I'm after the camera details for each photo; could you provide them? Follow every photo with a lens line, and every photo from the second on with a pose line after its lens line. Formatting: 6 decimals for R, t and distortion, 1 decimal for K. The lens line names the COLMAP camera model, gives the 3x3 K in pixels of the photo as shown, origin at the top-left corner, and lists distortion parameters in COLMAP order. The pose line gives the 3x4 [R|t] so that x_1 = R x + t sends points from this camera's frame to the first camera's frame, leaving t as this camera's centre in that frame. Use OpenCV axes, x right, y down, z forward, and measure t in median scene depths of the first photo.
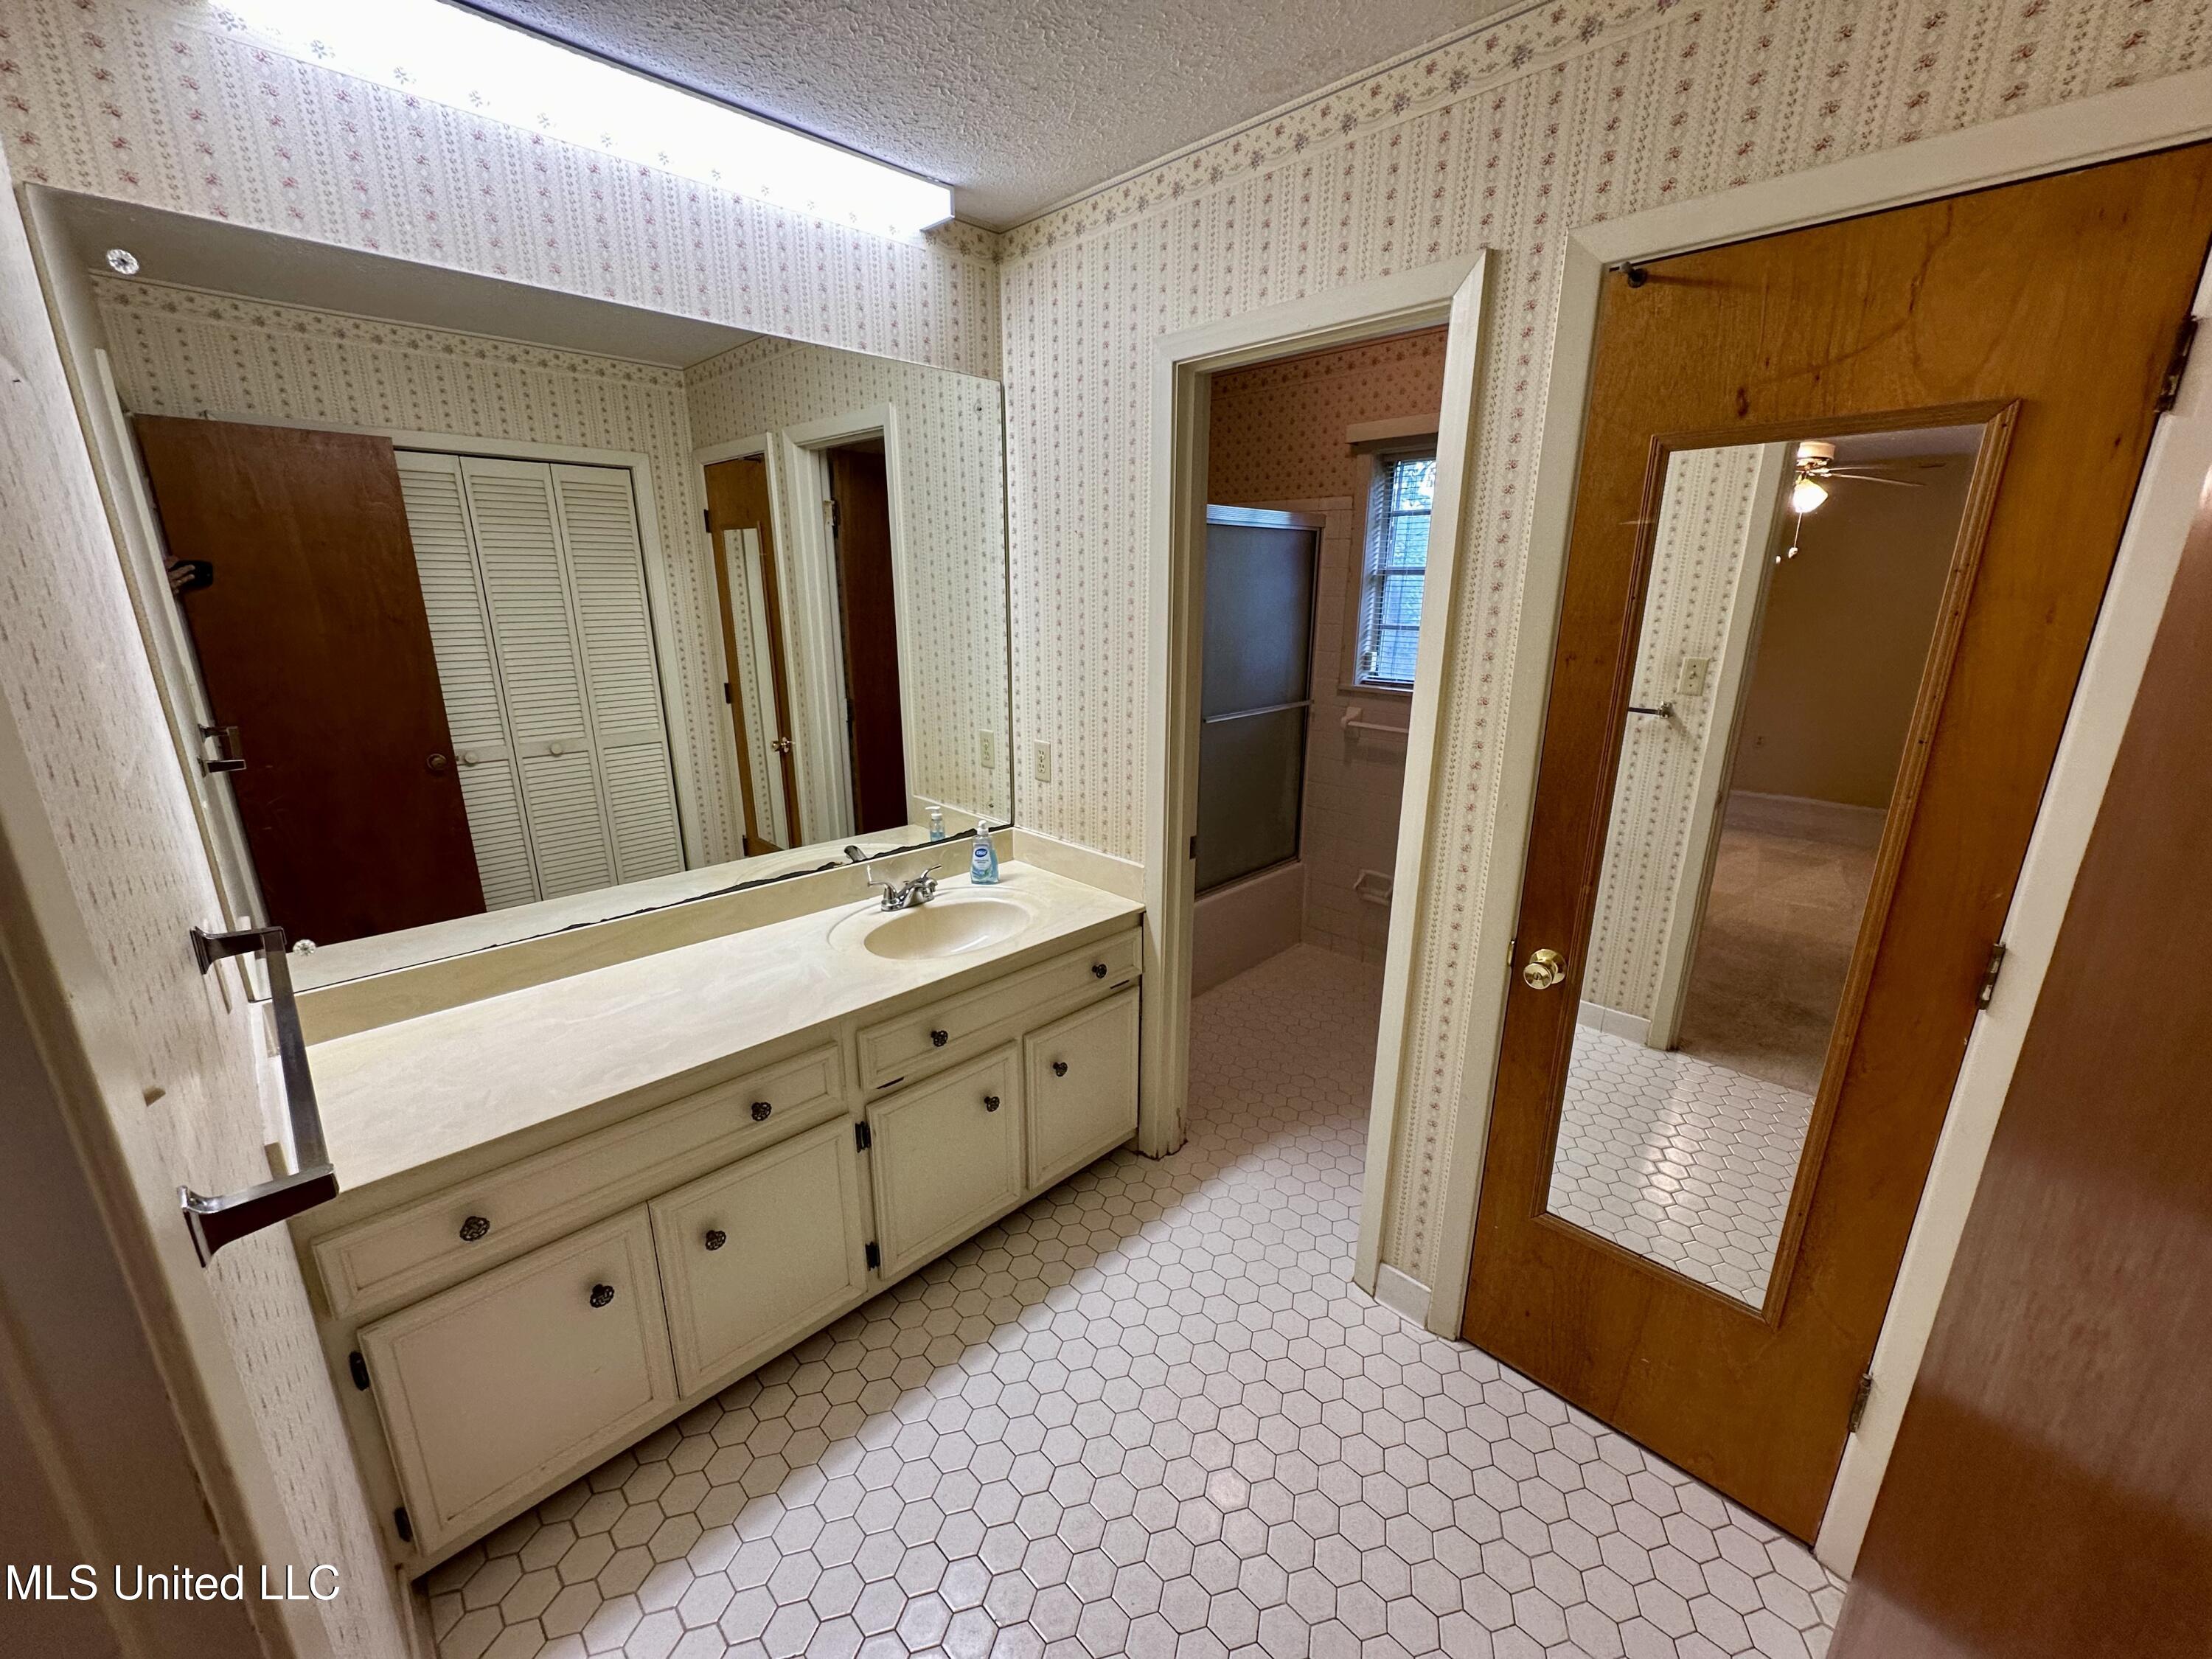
lens RADIAL K [[876.6, 0, 1103.2], [0, 876.6, 838.7], [0, 0, 1]] dist [-0.000542, -0.000128]
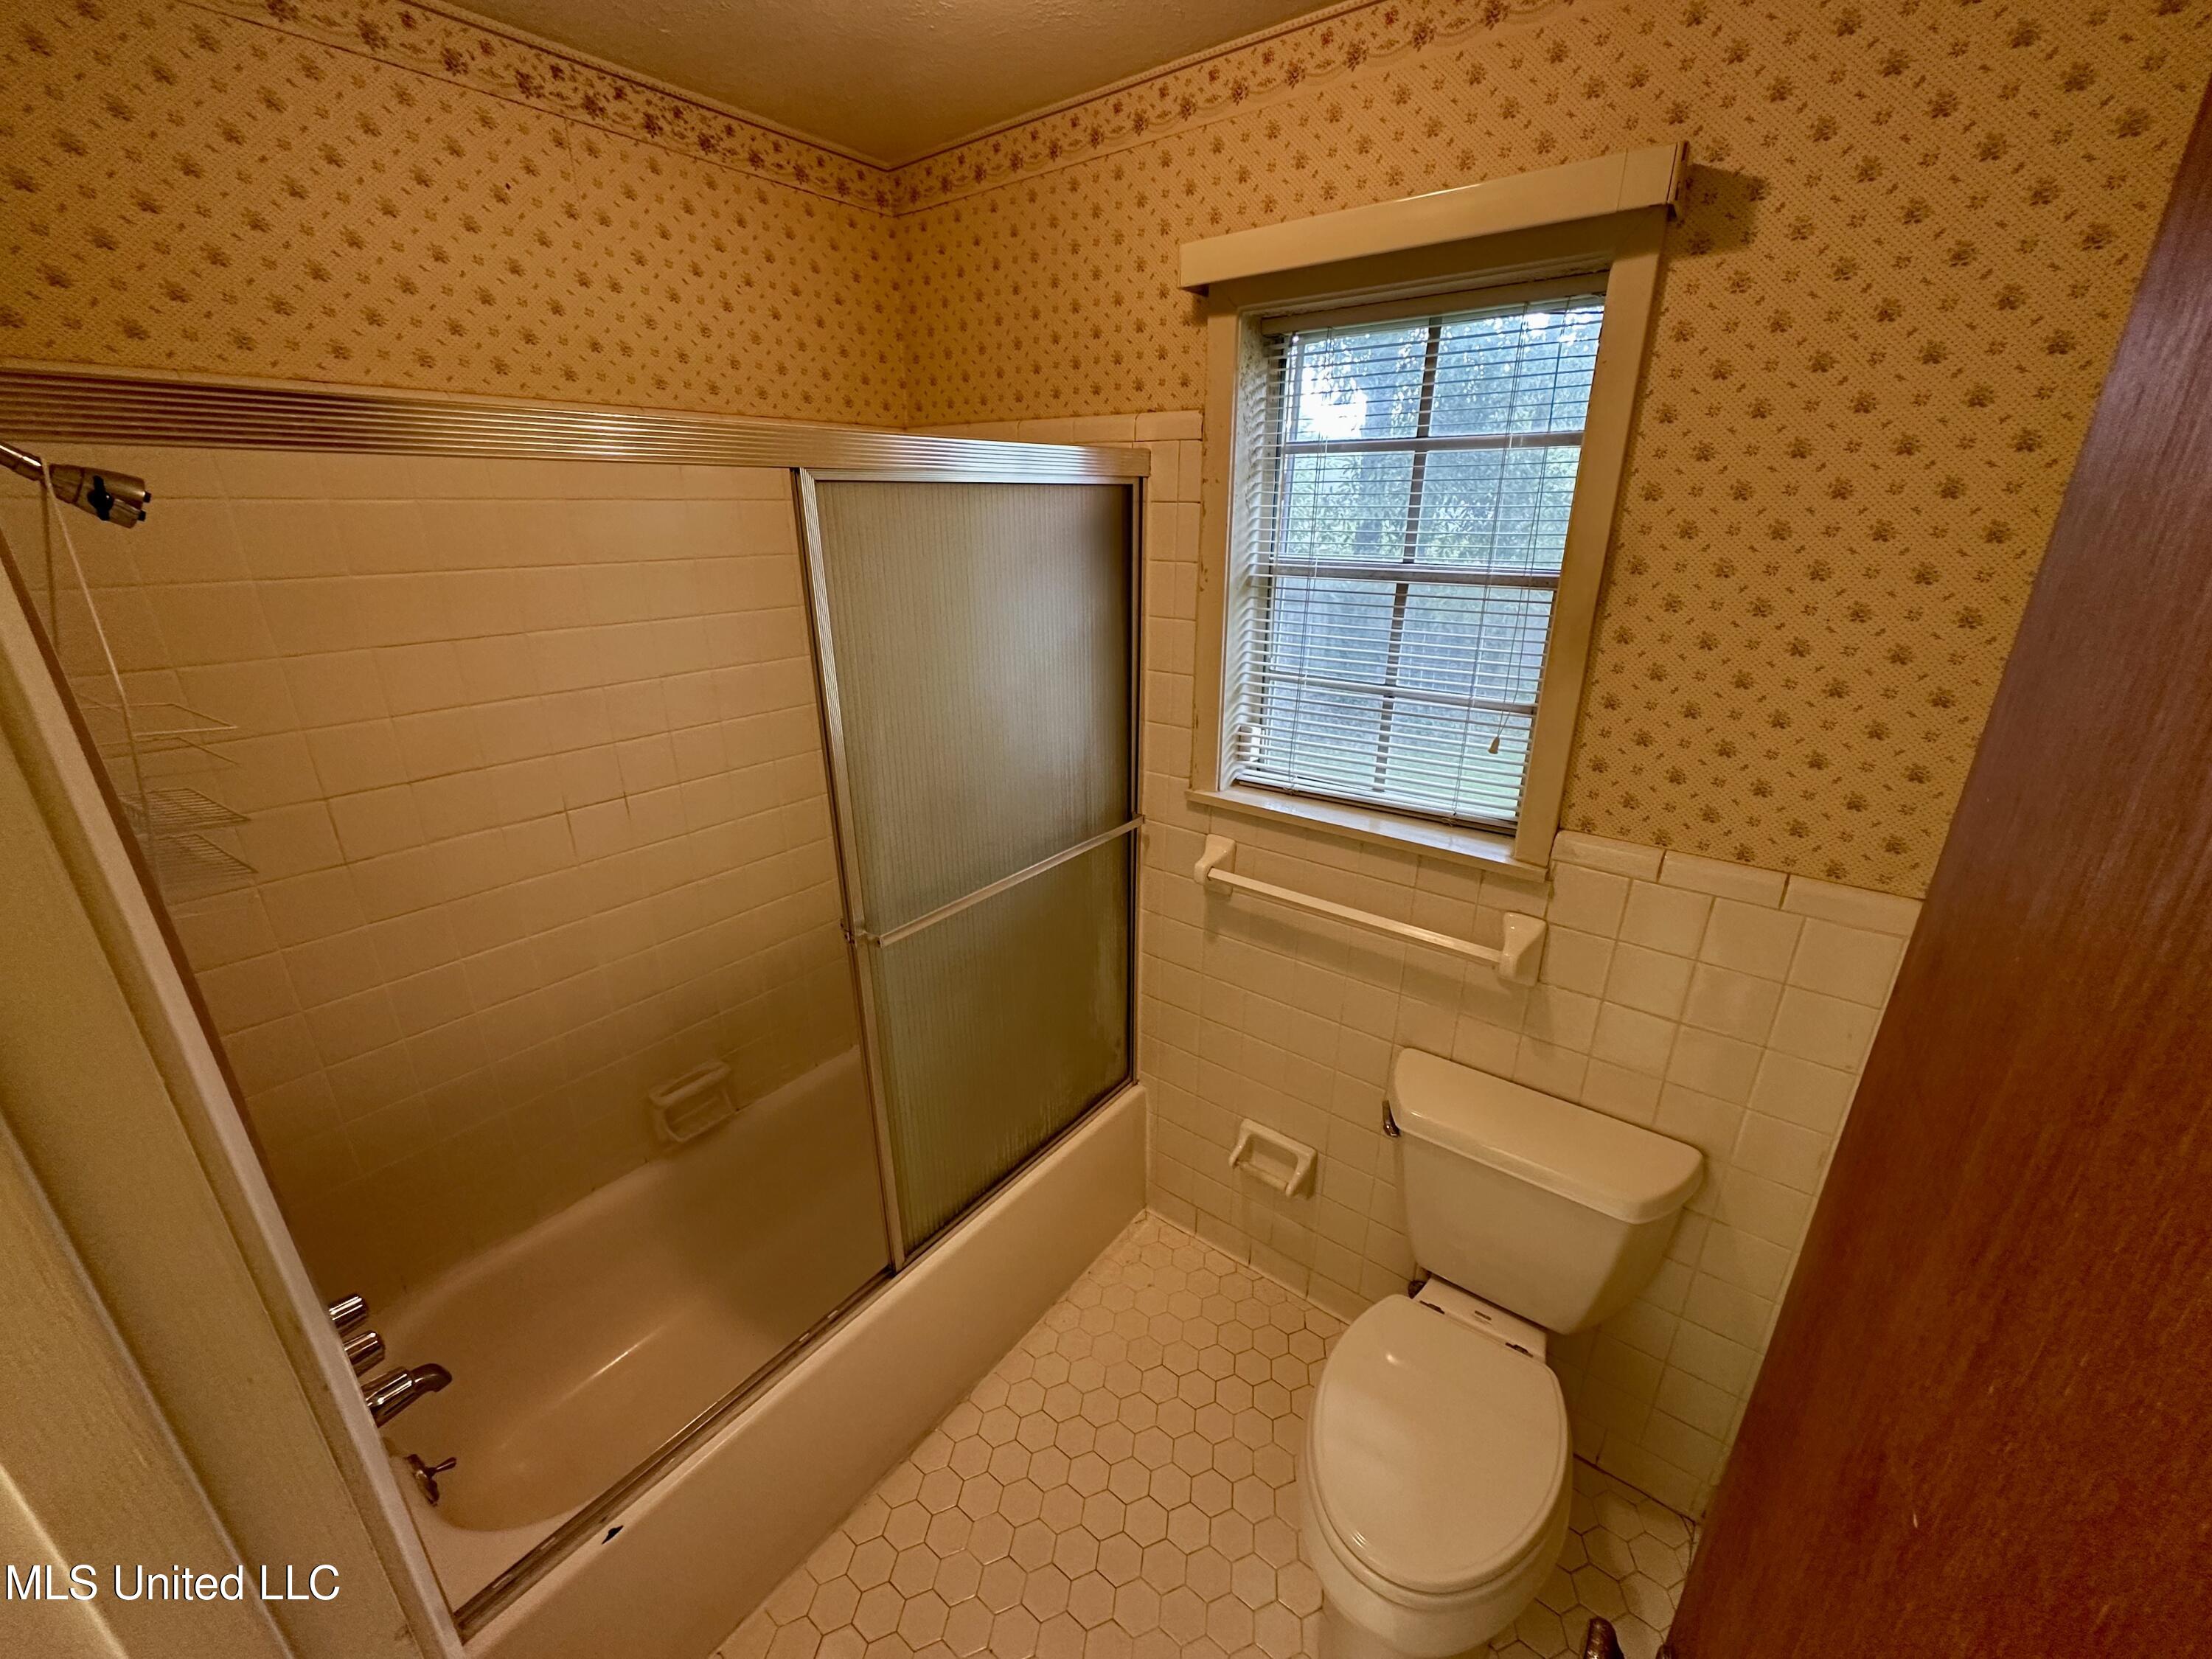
lens RADIAL K [[876.6, 0, 1103.2], [0, 876.6, 826.8], [0, 0, 1]] dist [-0.000542, -0.000128]
pose [[0.991589, -0.053342, 0.117920, 0.159342], [0.042867, 0.995051, 0.089648, -0.206271], [-0.122118, -0.083839, 0.988968, 0.505712]]
